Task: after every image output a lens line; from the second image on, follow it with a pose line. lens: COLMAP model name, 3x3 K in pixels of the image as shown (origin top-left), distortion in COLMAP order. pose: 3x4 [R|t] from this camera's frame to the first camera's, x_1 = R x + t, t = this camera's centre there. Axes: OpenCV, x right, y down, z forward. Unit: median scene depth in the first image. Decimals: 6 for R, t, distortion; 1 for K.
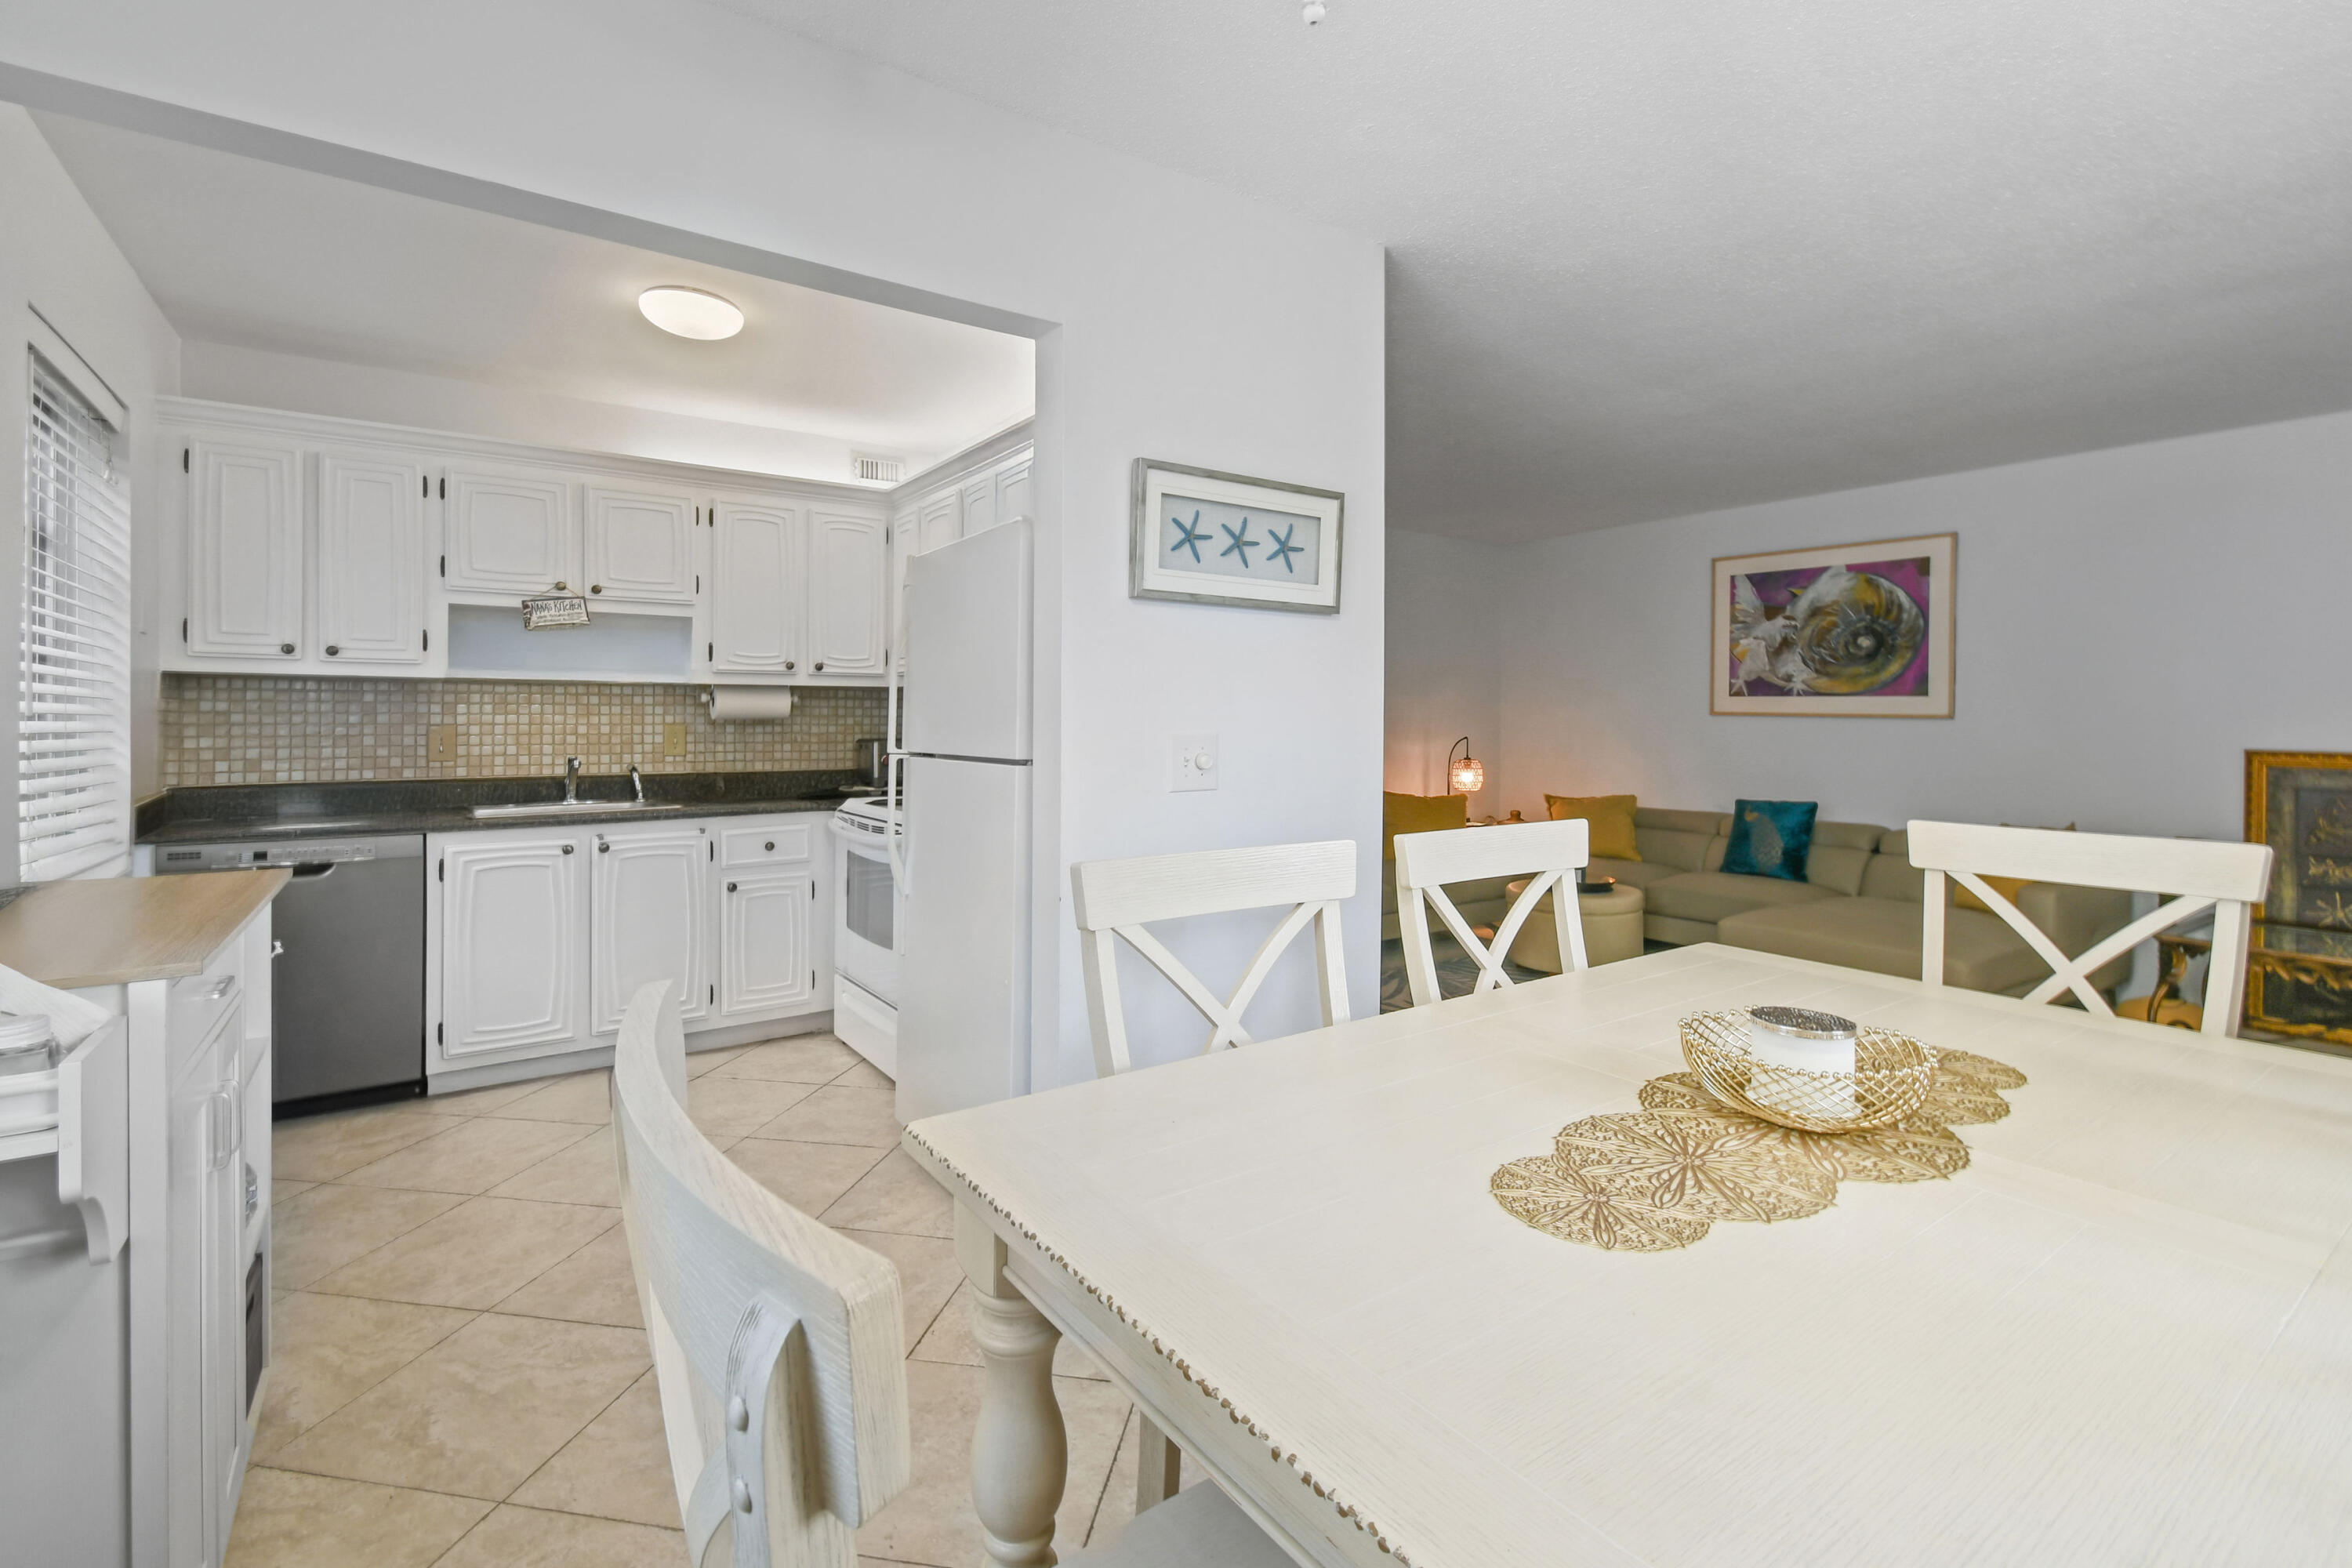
lens RADIAL K [[1068.0, 0, 1191.9], [0, 1068.0, 720.9], [0, 0, 1]] dist [0.015372, 0.000049]
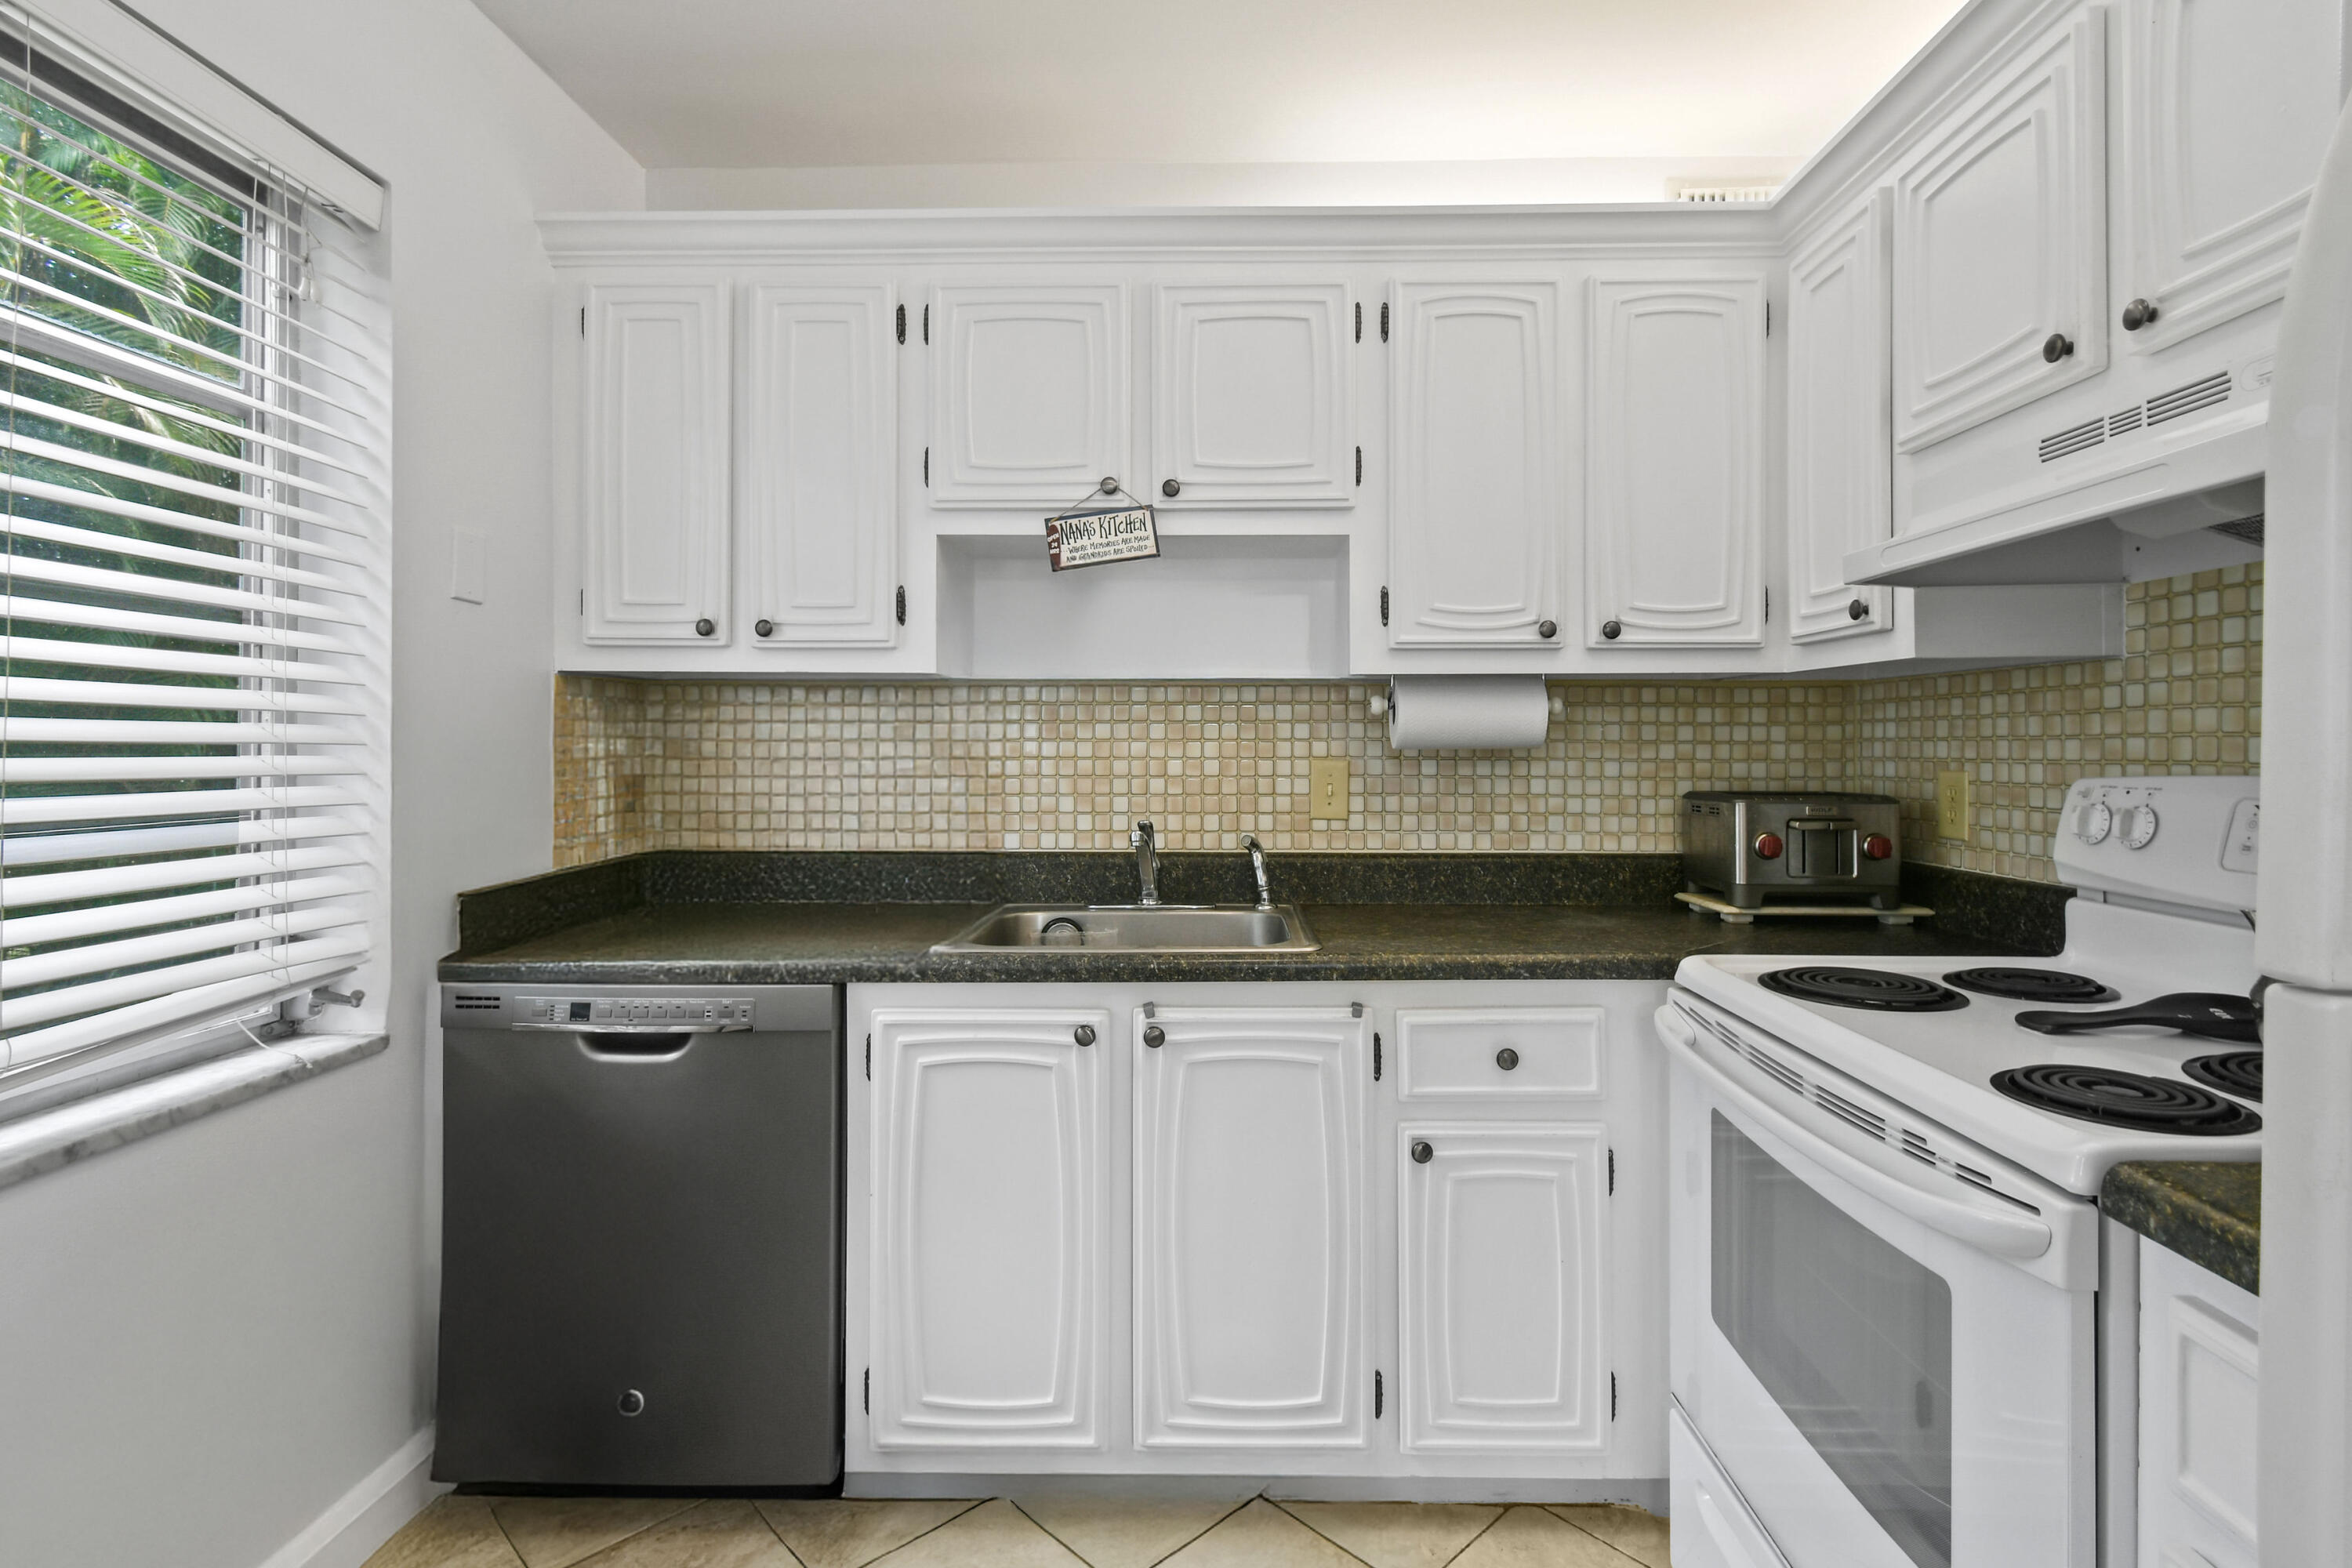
lens RADIAL K [[1096.6, 0, 1220.1], [0, 1096.6, 733.8], [0, 0, 1]] dist [0.012608, 0.000118]
pose [[0.811255, -0.008183, -0.584636, -0.230109], [0.000649, 0.999914, -0.013096, -0.002025], [0.584693, 0.010245, 0.811190, 0.577279]]
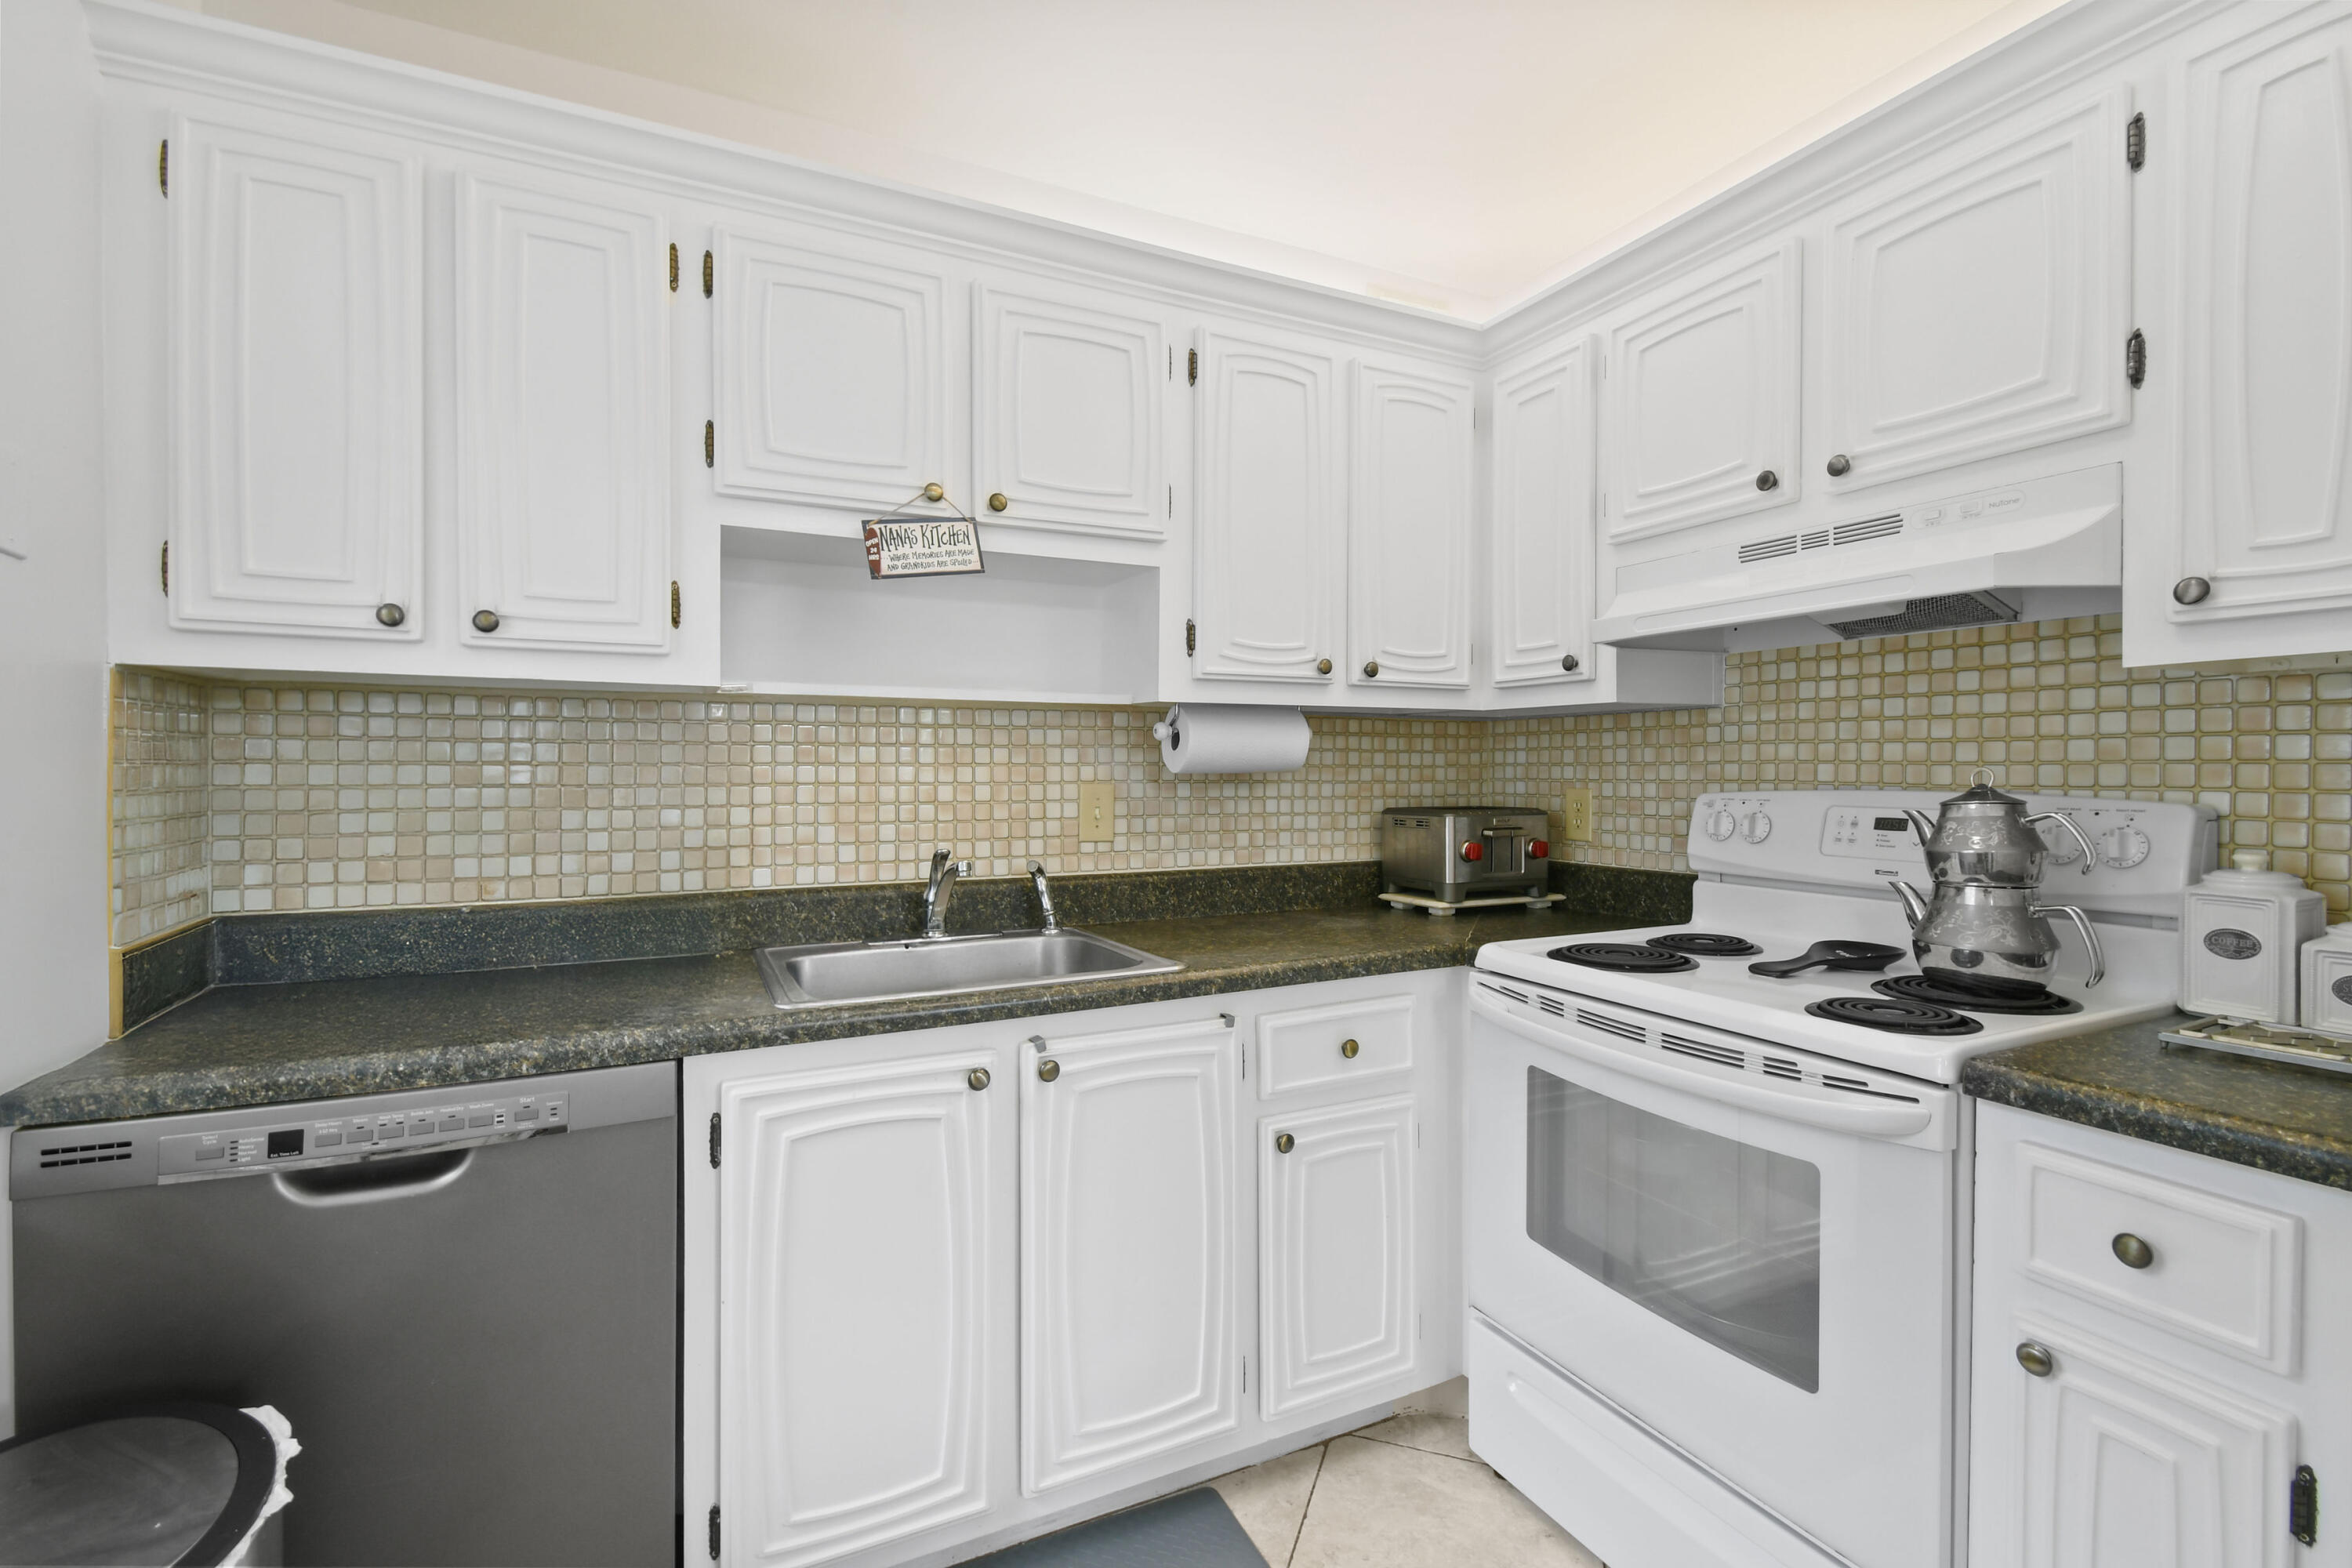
lens RADIAL K [[1042.4, 0, 1191.8], [0, 1042.4, 774.2], [0, 0, 1]] dist [0.013162, 0.000004]
pose [[0.988430, -0.001760, -0.151665, -0.382674], [0.002420, 0.999988, 0.004169, -0.003277], [0.151656, -0.004488, 0.988423, 0.530477]]
